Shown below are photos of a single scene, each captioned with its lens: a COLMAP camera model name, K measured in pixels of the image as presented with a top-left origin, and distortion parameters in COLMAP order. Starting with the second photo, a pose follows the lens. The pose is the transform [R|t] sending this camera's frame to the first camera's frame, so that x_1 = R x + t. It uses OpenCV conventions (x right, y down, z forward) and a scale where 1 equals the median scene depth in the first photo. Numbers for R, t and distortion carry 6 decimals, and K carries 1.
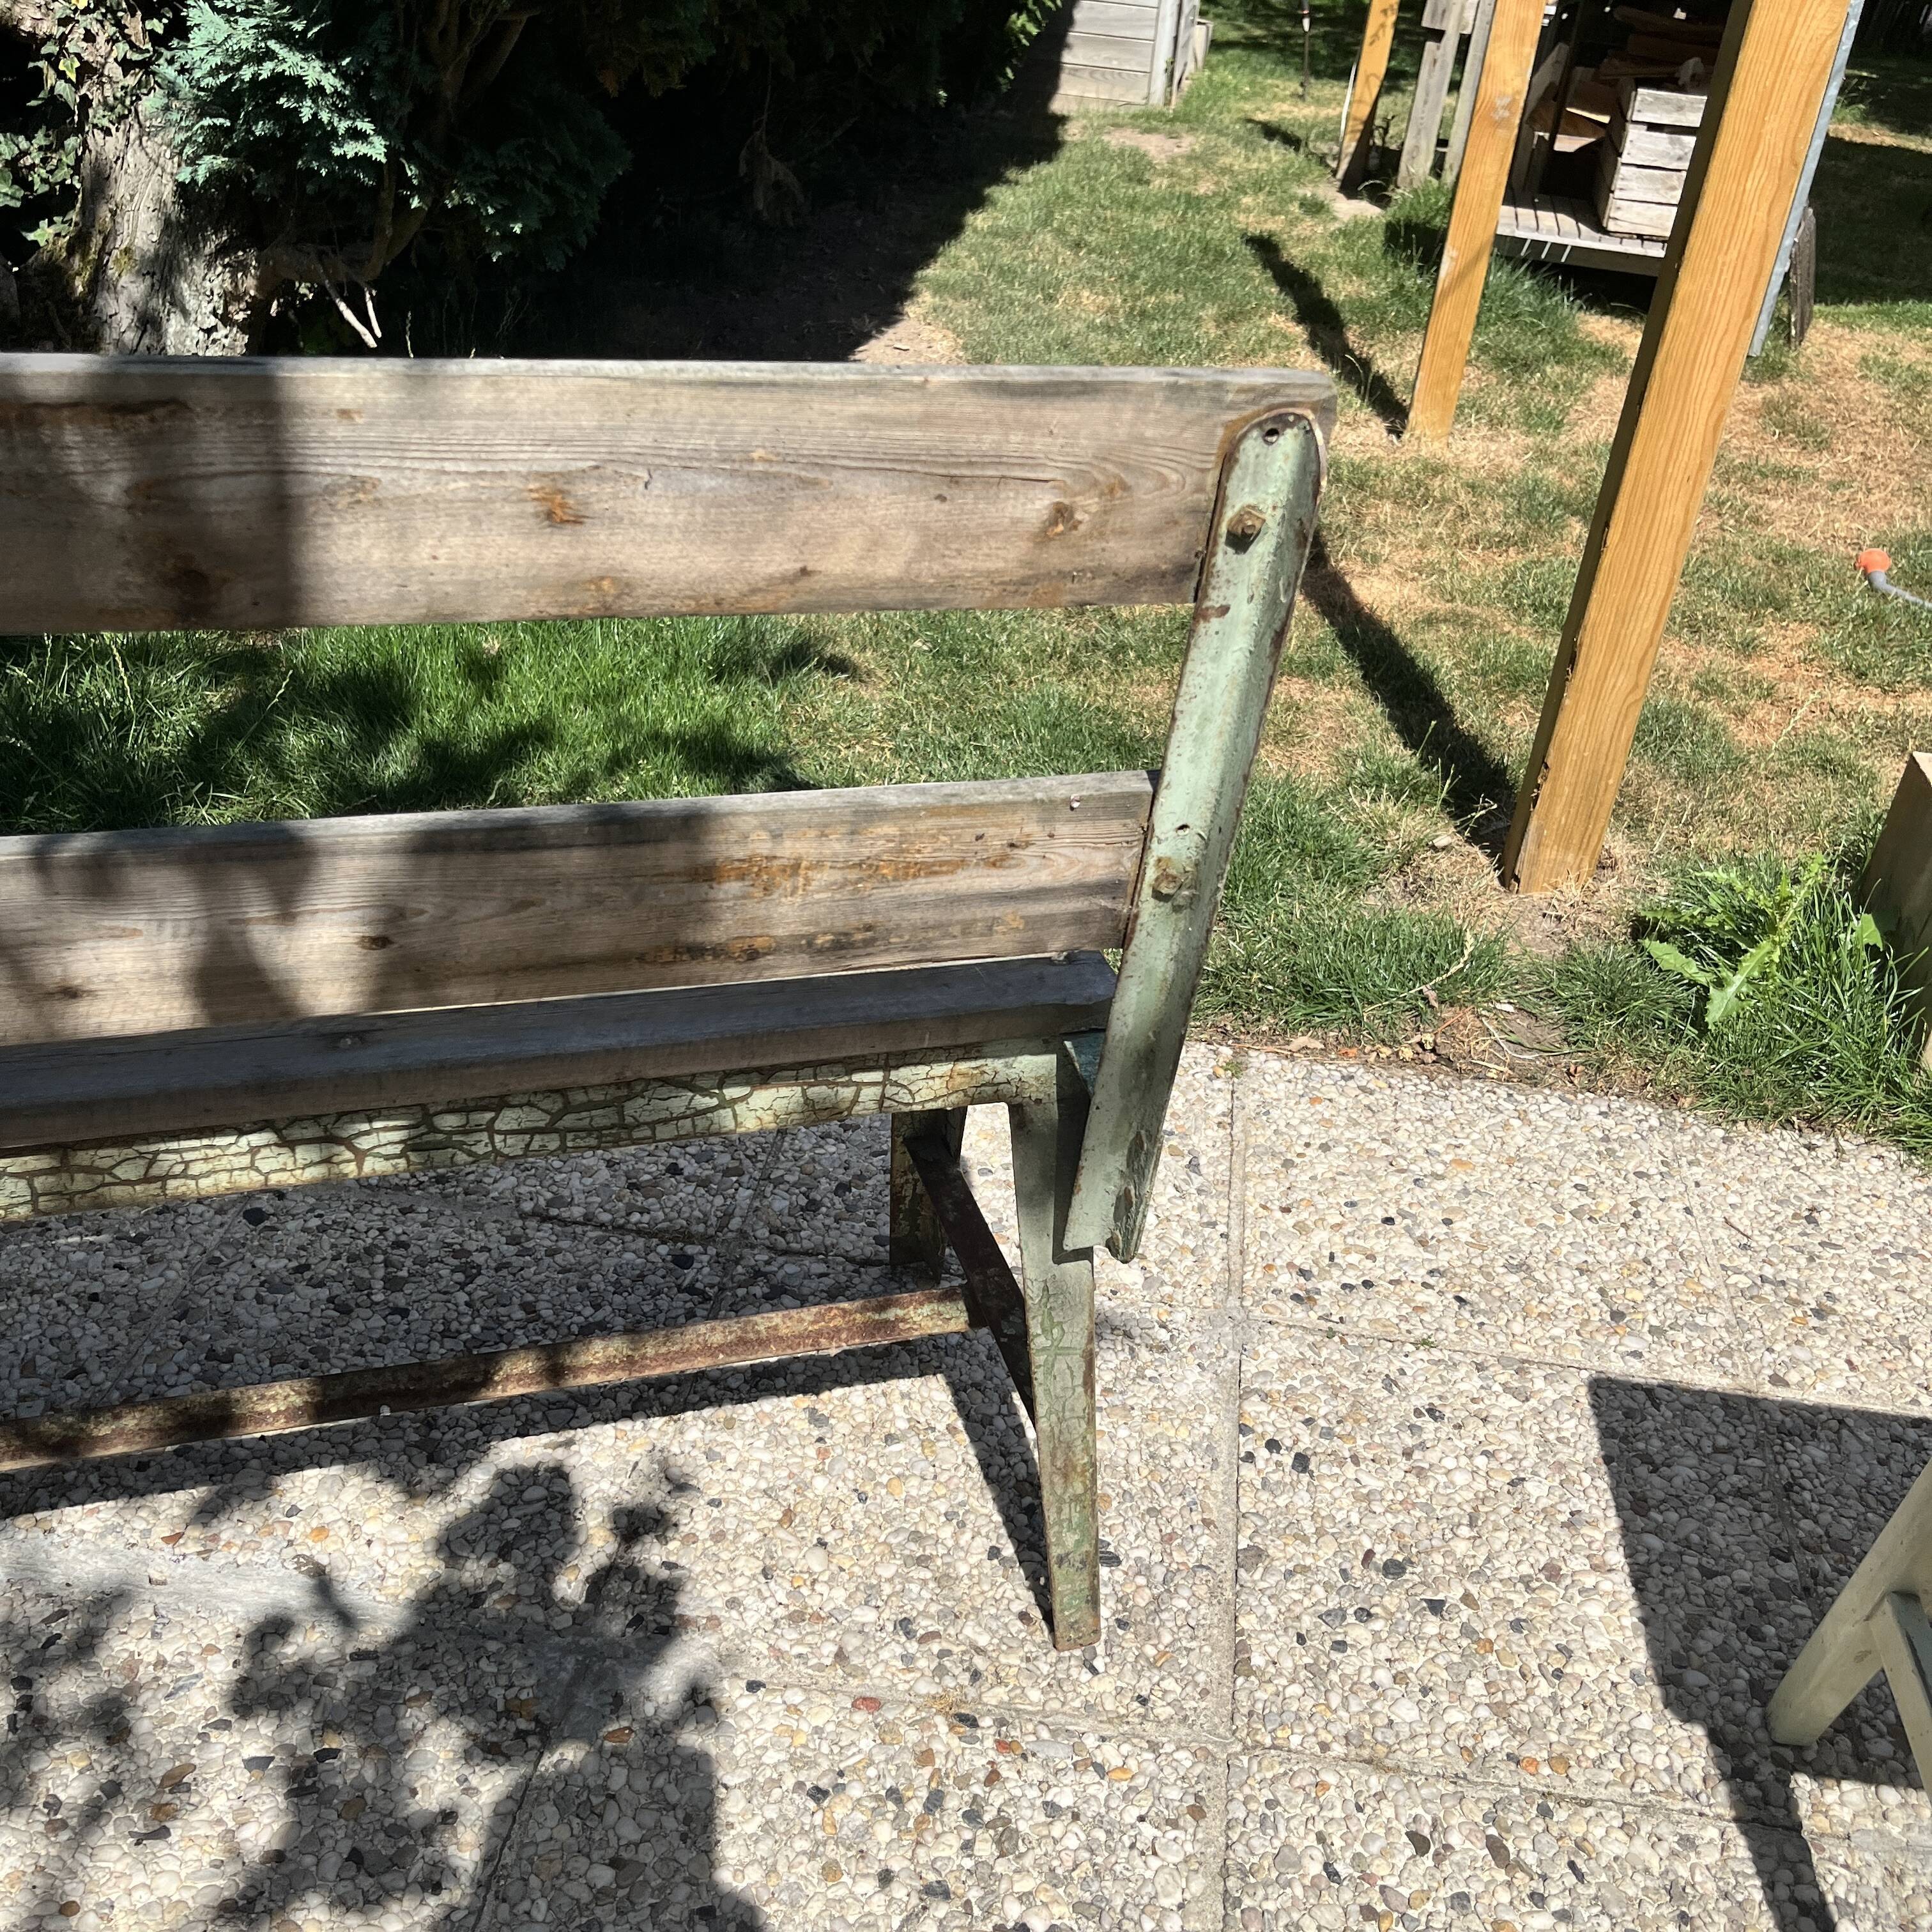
lens RADIAL K [[1979.8, 0, 966.1], [0, 1979.8, 963.3], [0, 0, 1]] dist [0.019134, 0.000000]
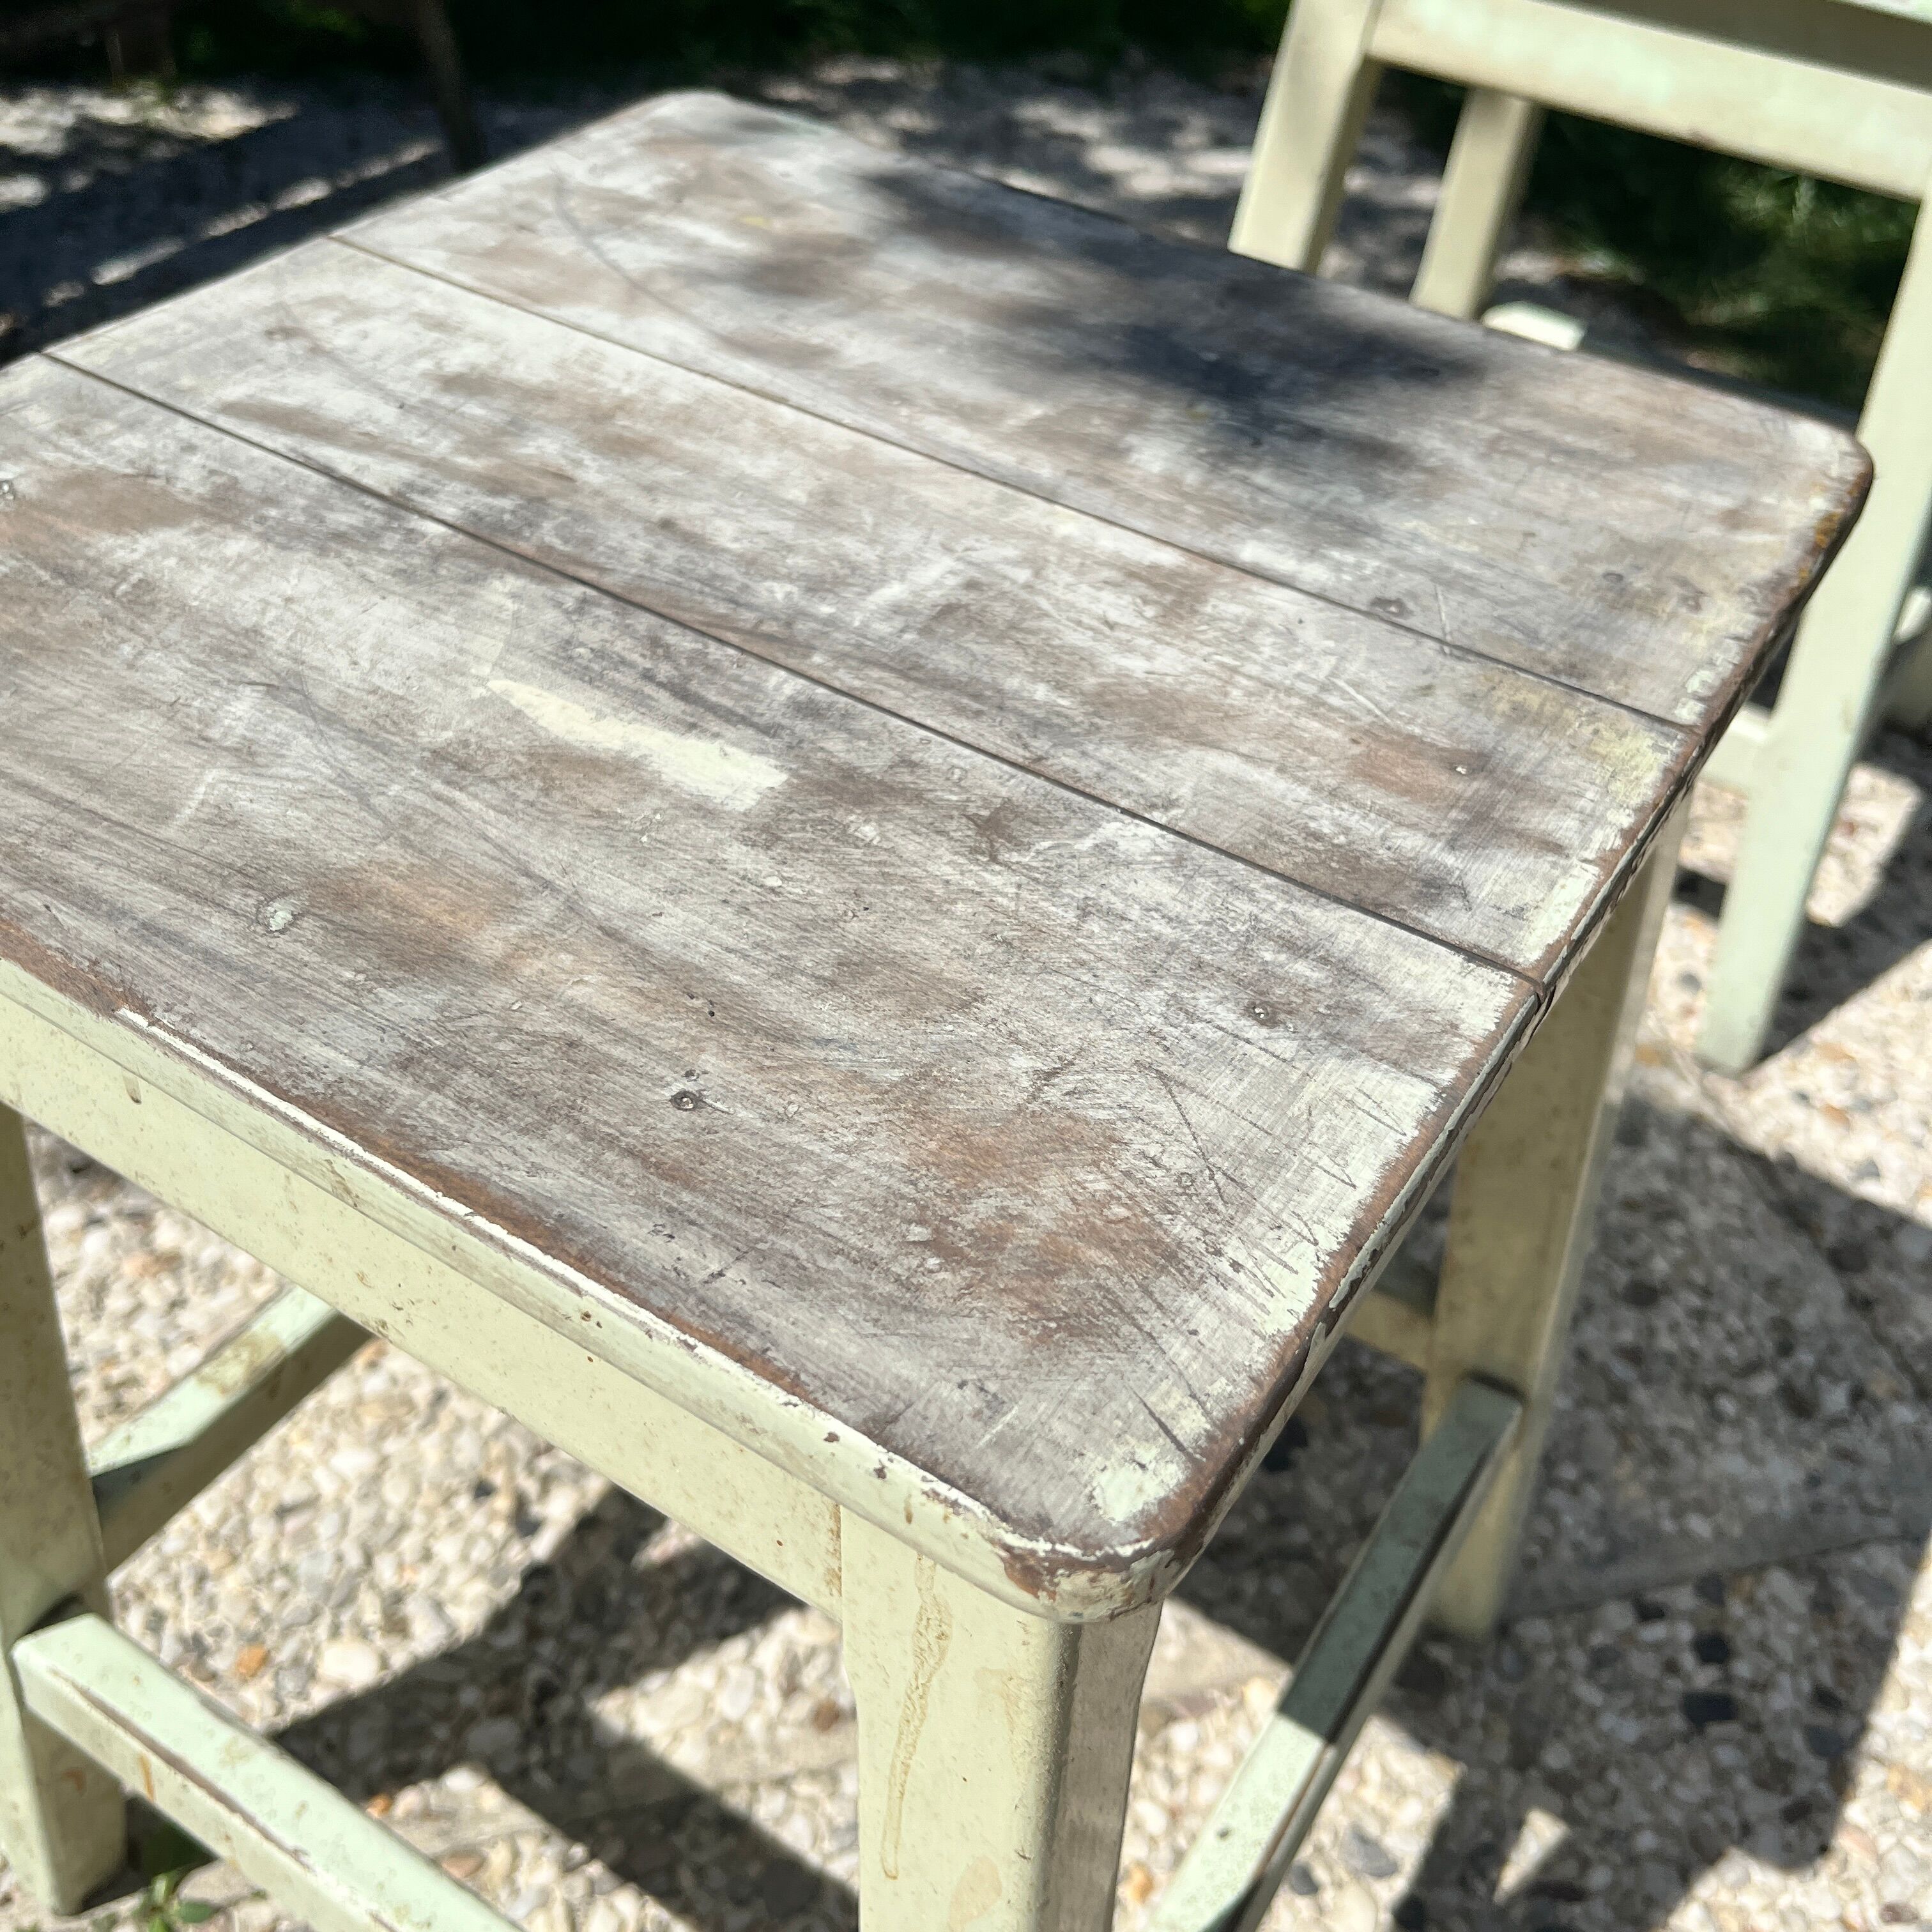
lens RADIAL K [[1979.8, 0, 985.5], [0, 1979.8, 972.4], [0, 0, 1]] dist [0.019134, 0.000000]
pose [[0.379001, 0.607723, -0.697876, 0.332855], [-0.519916, 0.763700, 0.382689, 0.024815], [0.765536, 0.217798, 0.605407, 0.545616]]
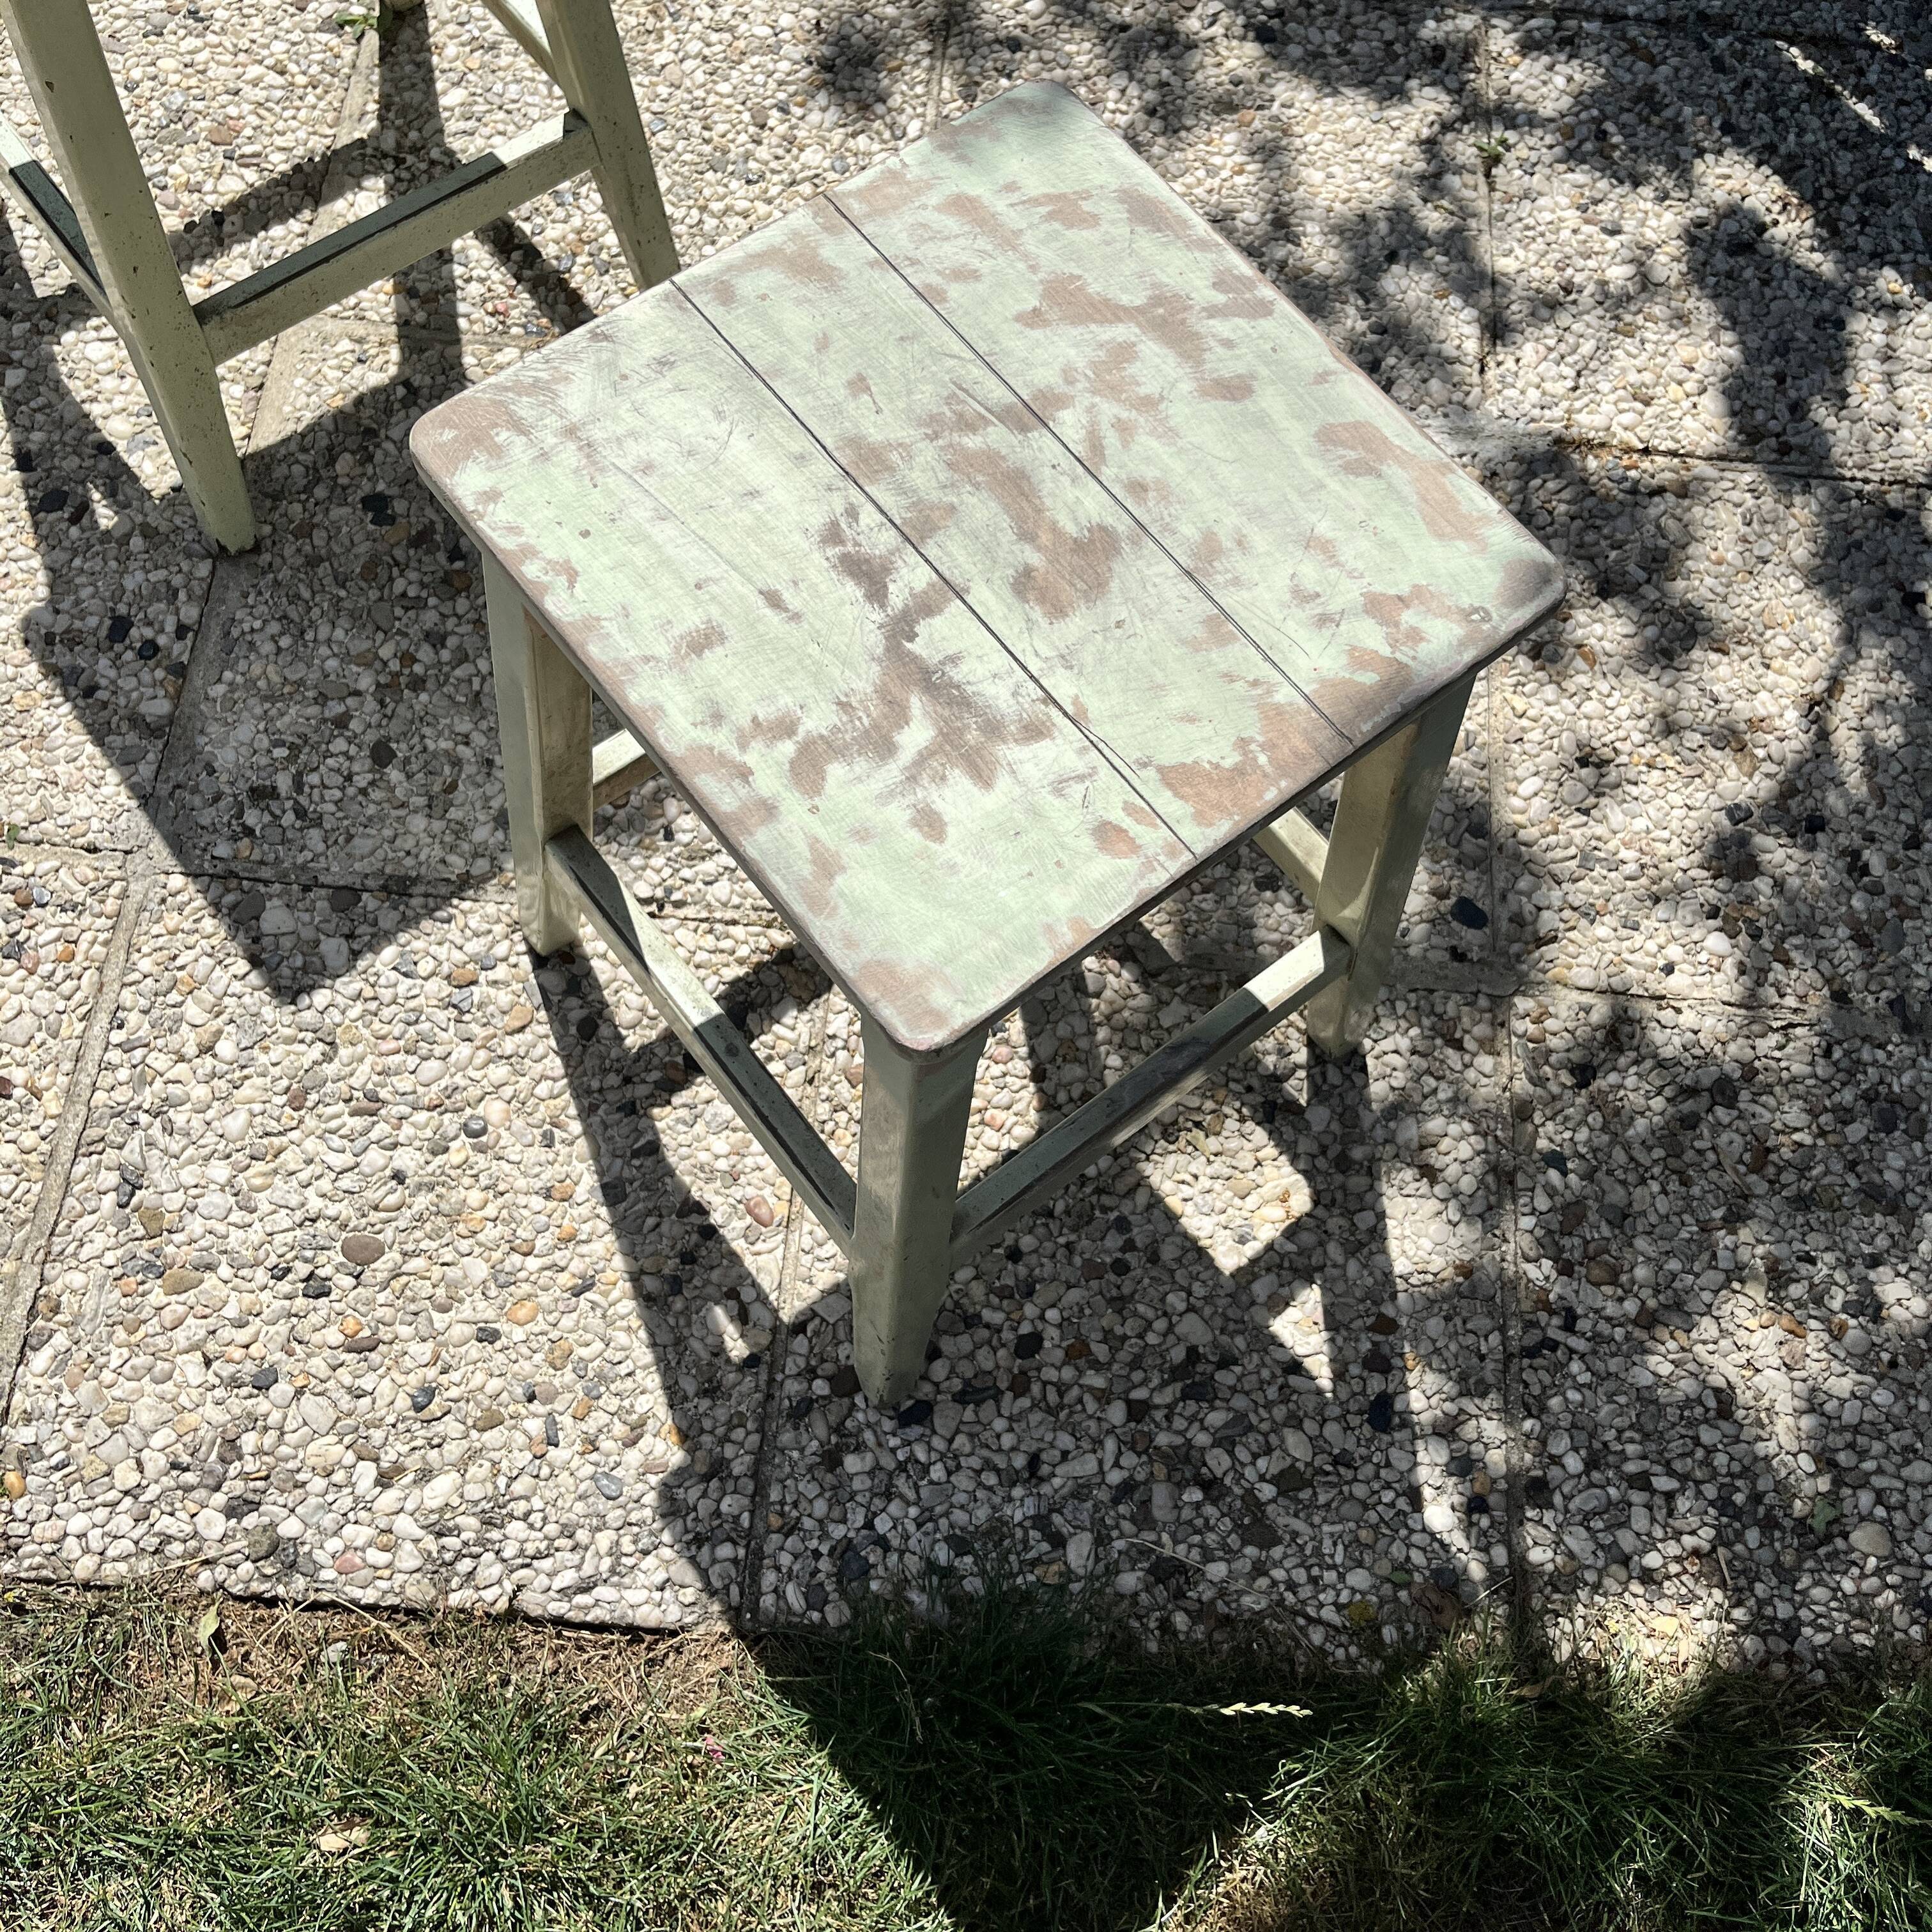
lens RADIAL K [[1979.8, 0, 976.7], [0, 1979.8, 945.8], [0, 0, 1]] dist [0.019134, 0.000000]
pose [[-0.991822, 0.008236, -0.127362, -0.081991], [-0.127091, -0.155245, 0.979667, -0.641037], [-0.011704, 0.987842, 0.155022, 1.009159]]
